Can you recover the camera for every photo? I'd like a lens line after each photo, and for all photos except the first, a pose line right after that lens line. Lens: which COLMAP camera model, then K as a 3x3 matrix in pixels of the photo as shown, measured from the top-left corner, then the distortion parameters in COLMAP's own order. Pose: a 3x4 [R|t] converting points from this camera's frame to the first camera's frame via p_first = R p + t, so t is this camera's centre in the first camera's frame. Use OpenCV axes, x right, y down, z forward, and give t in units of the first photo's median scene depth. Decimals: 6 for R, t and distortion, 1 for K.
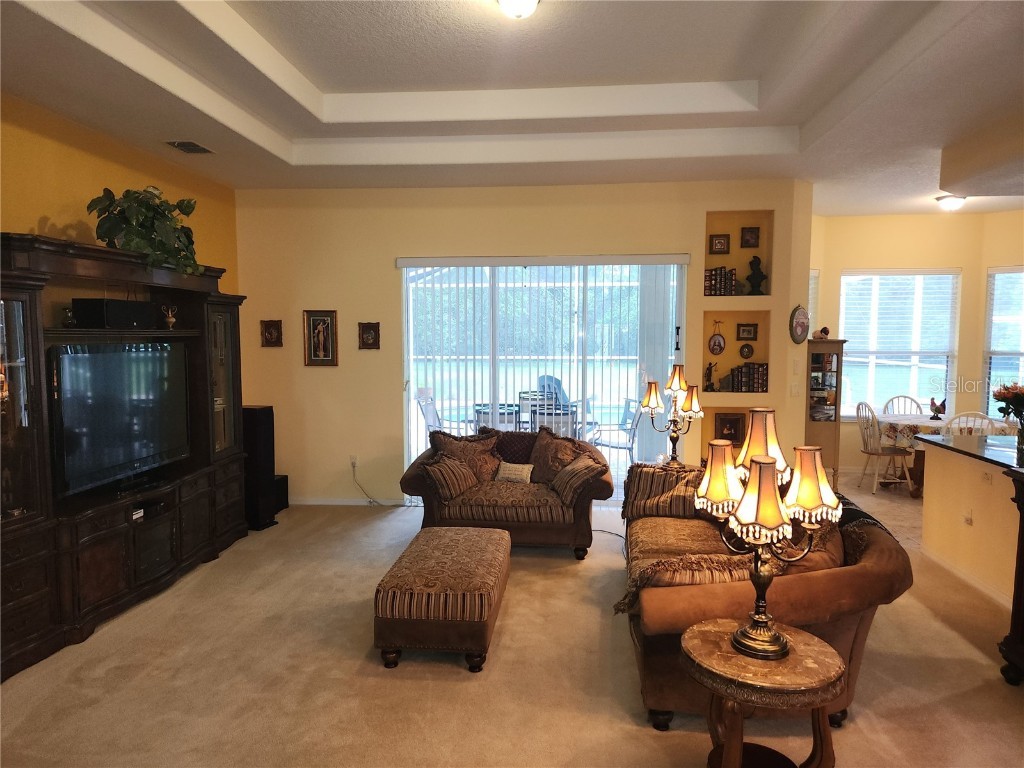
lens RADIAL K [[689.2, 0, 523.2], [0, 689.2, 390.8], [0, 0, 1]] dist [0.076064, -0.055346]
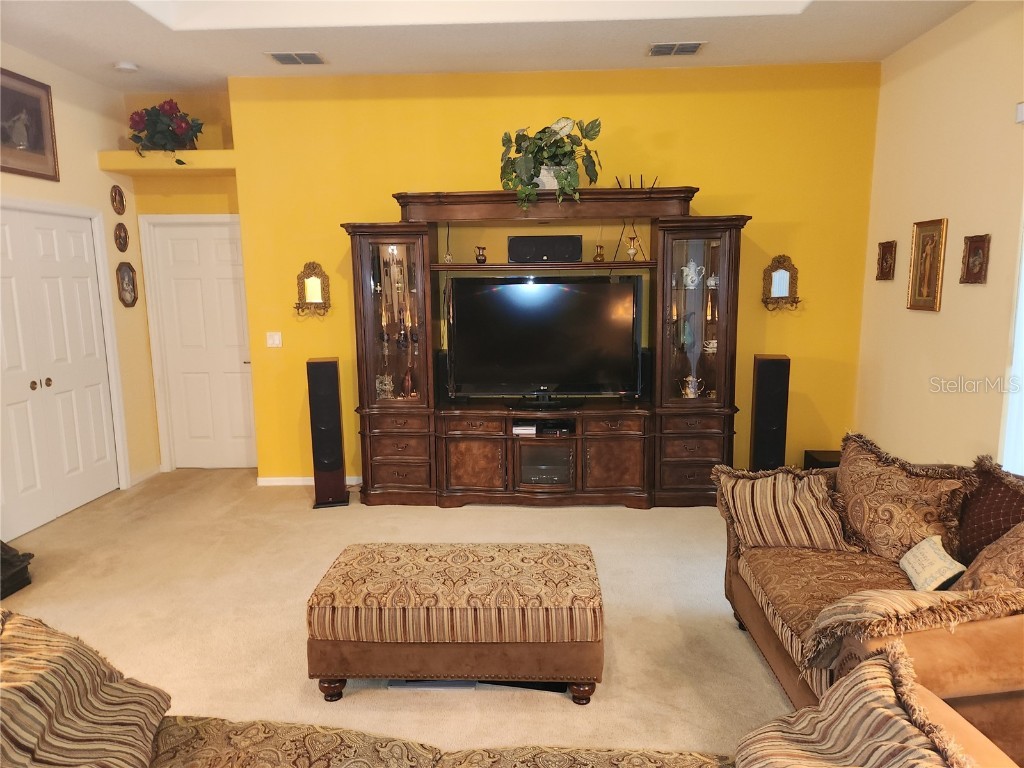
lens RADIAL K [[689.2, 0, 507.6], [0, 689.2, 383.5], [0, 0, 1]] dist [0.076064, -0.055346]
pose [[0.028435, 0.150762, -0.988161, 0.356703], [-0.070545, 0.986399, 0.148463, -0.039719], [0.997103, 0.065488, 0.038683, 0.623129]]
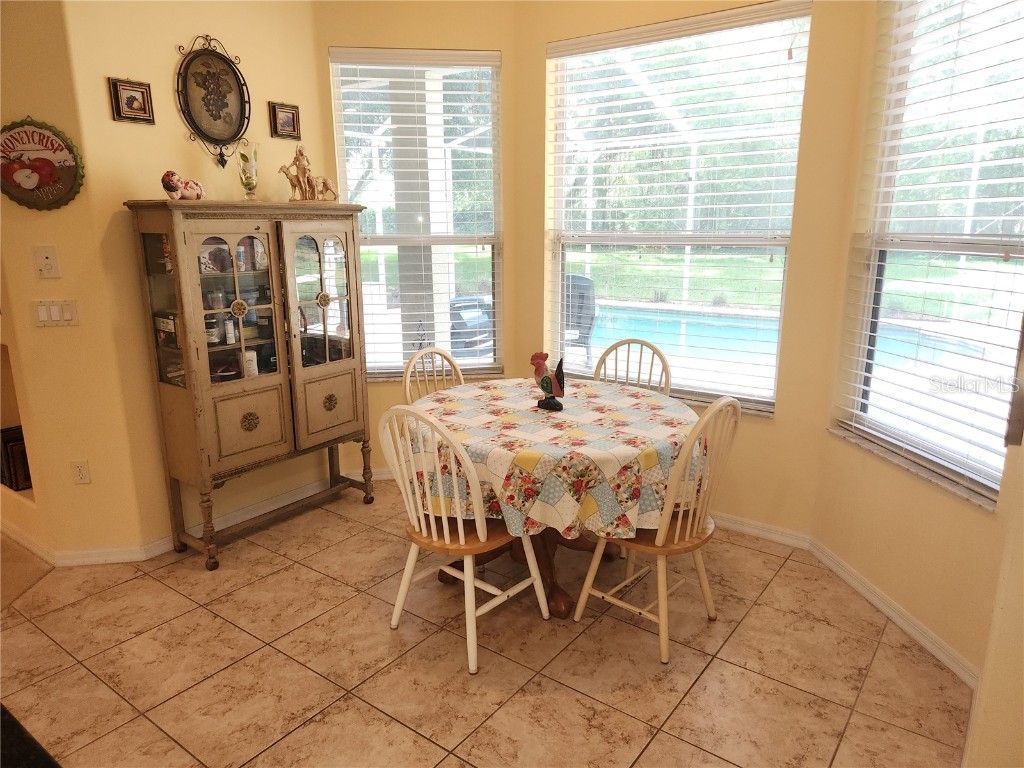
lens RADIAL K [[689.2, 0, 502.2], [0, 689.2, 387.7], [0, 0, 1]] dist [0.076064, -0.055346]
pose [[0.843805, 0.122362, -0.522514, 0.905714], [-0.038776, 0.985016, 0.168050, -0.042482], [0.535248, -0.121540, 0.835905, 0.769038]]
